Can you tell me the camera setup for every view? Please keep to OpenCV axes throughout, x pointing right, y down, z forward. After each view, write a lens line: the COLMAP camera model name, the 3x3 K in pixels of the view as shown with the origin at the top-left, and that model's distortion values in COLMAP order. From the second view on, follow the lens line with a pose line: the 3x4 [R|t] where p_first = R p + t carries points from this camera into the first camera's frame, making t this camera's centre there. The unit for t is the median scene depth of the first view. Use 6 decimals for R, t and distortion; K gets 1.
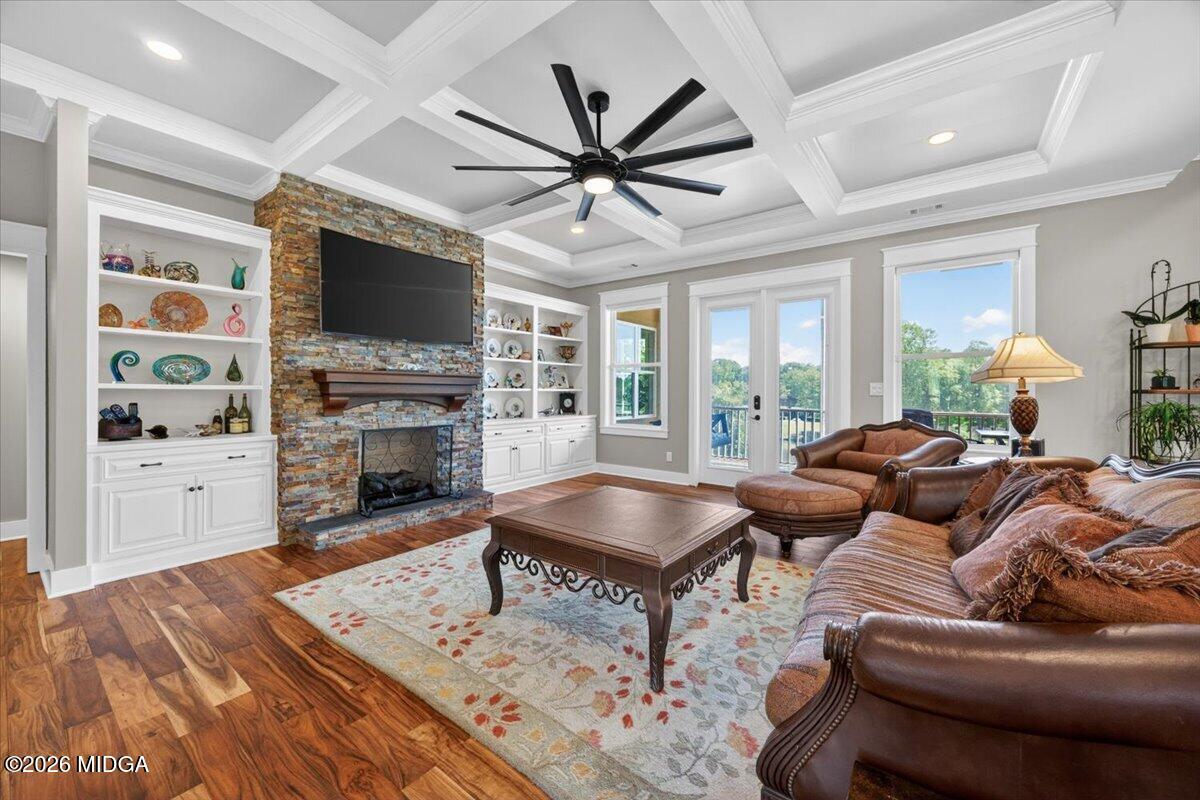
lens RADIAL K [[463.0, 0, 600.0], [0, 463.0, 400.0], [0, 0, 1]] dist [-0.000934, -0.000076]
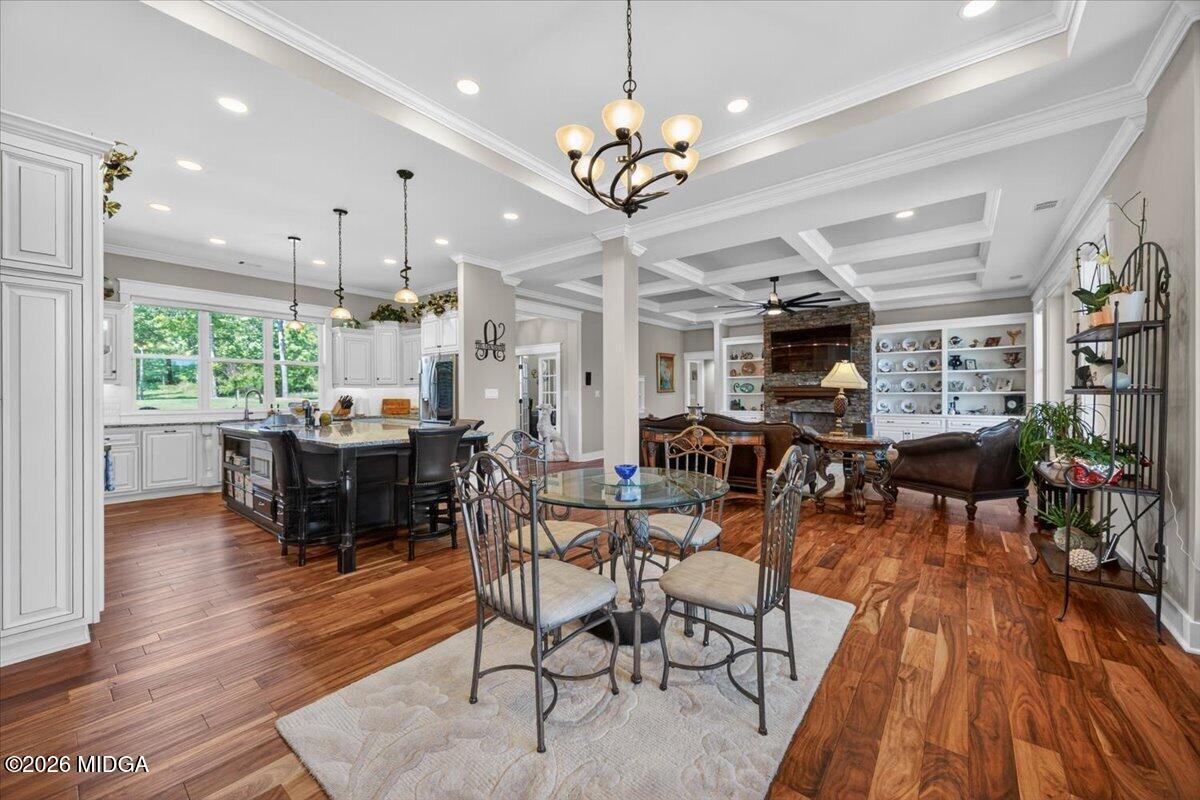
lens RADIAL K [[463.0, 0, 600.0], [0, 463.0, 400.0], [0, 0, 1]] dist [-0.000934, -0.000076]
pose [[-0.021862, -0.001317, -0.999760, 1.118631], [-0.020000, 0.999800, -0.000880, 0.017143], [0.999561, 0.019976, -0.021884, 0.053953]]
